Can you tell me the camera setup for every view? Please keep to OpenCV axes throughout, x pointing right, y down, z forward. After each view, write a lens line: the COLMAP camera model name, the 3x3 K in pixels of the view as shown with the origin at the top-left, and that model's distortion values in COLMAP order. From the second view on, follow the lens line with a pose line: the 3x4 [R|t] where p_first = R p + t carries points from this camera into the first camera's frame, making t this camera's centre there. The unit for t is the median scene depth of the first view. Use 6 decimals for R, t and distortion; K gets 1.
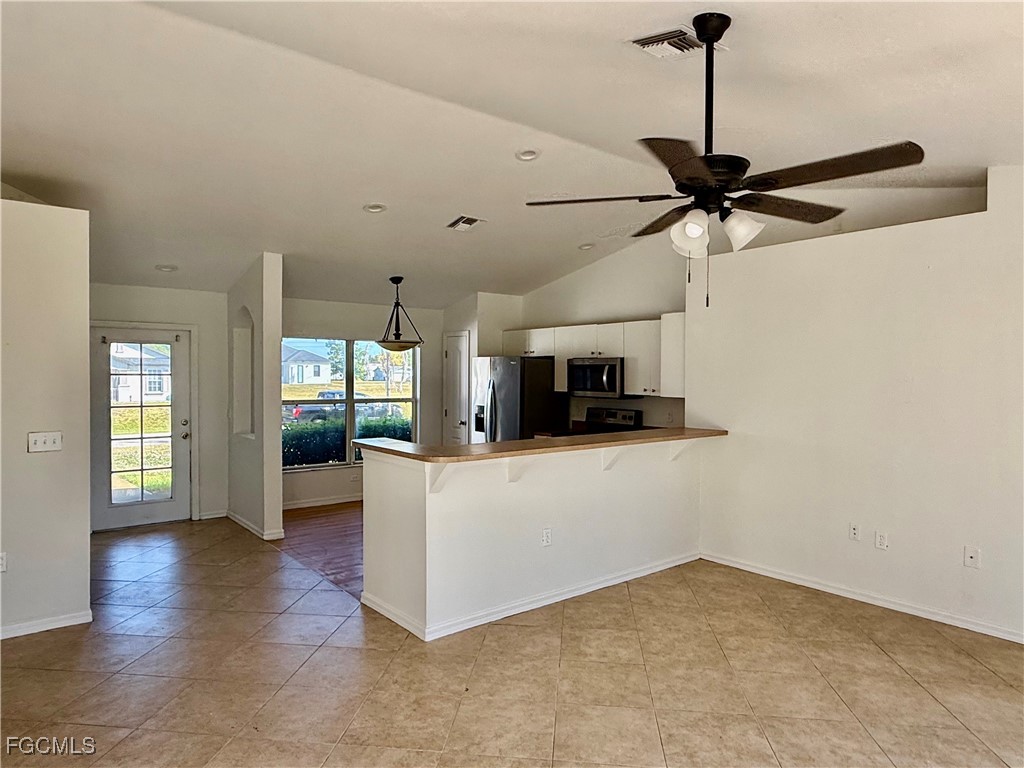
lens RADIAL K [[637.5, 0, 507.3], [0, 637.5, 390.8], [0, 0, 1]] dist [-0.003265, 0.002975]
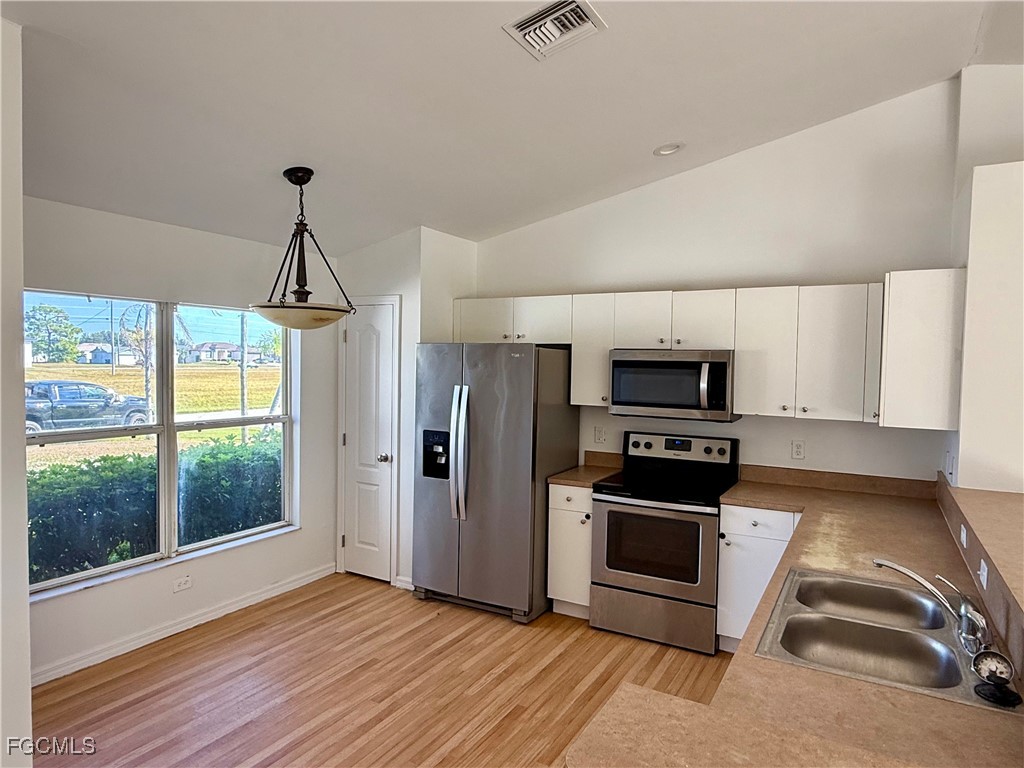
lens RADIAL K [[637.5, 0, 507.3], [0, 637.5, 390.8], [0, 0, 1]] dist [-0.003265, 0.002975]
pose [[0.930570, -0.007208, 0.366043, -0.208569], [-0.001592, 0.999717, 0.023735, -0.027820], [-0.366110, -0.022670, 0.930295, 0.516278]]
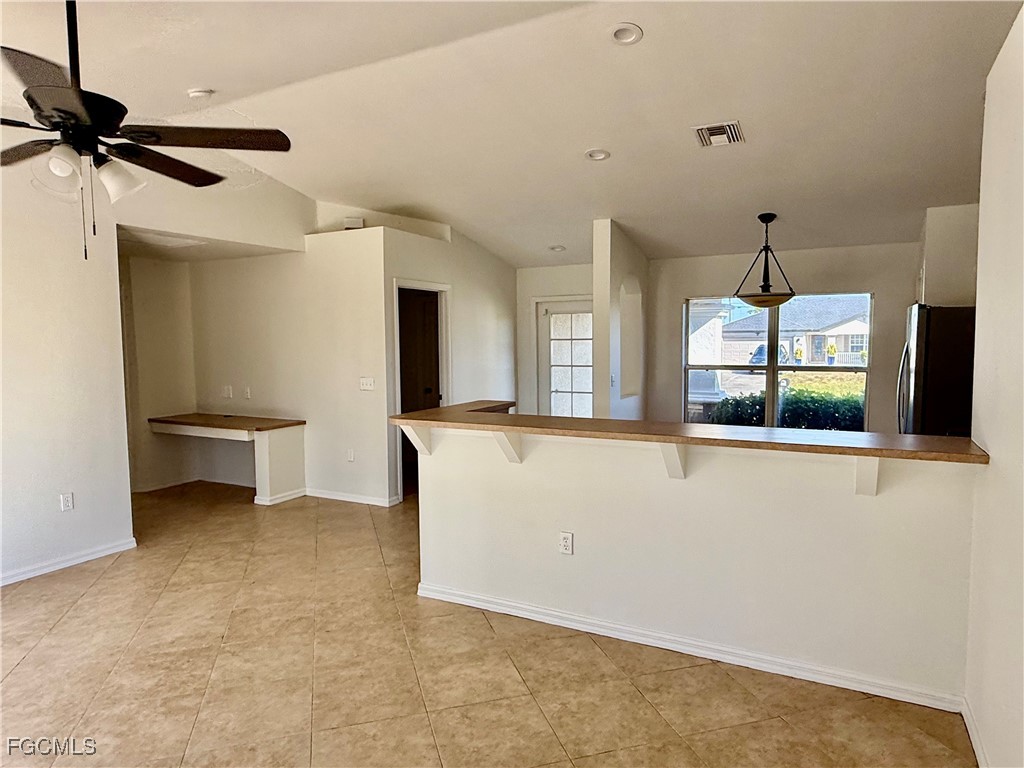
lens RADIAL K [[641.0, 0, 512.8], [0, 641.0, 386.2], [0, 0, 1]] dist [-0.005414, 0.004376]
pose [[0.391423, 0.056755, -0.918459, 0.466069], [-0.013820, 0.998346, 0.055802, -0.002925], [0.920107, -0.009149, 0.391560, 0.394652]]
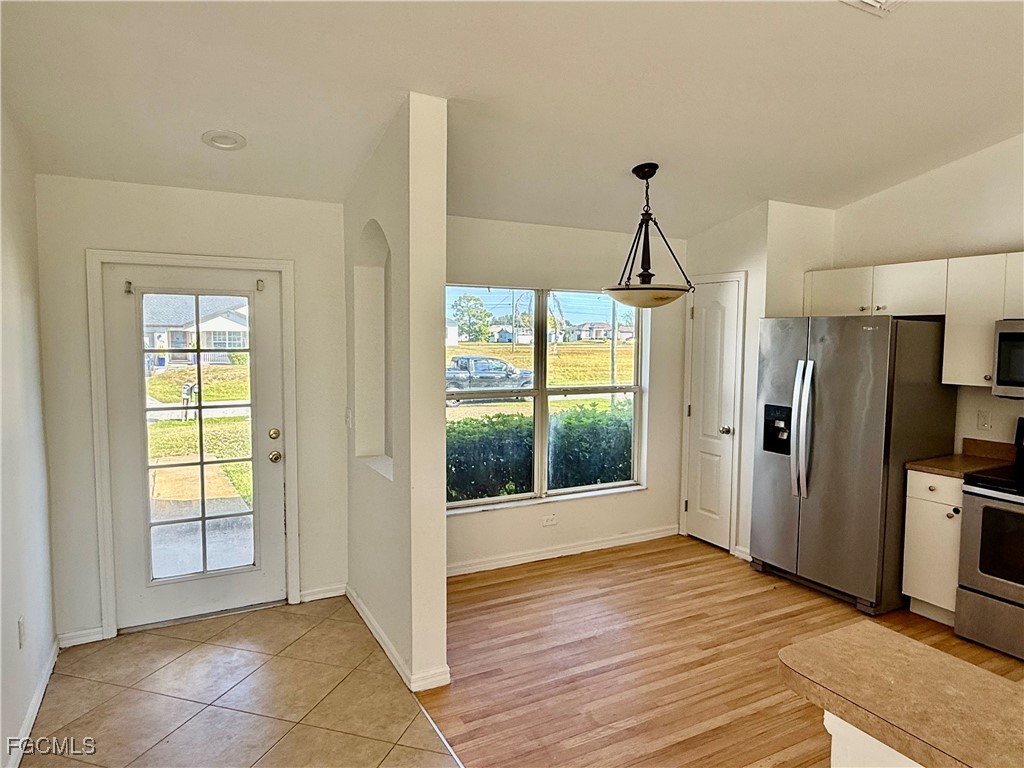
lens RADIAL K [[641.0, 0, 512.8], [0, 641.0, 386.2], [0, 0, 1]] dist [-0.005414, 0.004376]
pose [[0.983630, 0.016144, -0.179475, -0.188167], [-0.006745, 0.998579, 0.052859, -0.024162], [0.180074, -0.050783, 0.982341, 0.462179]]
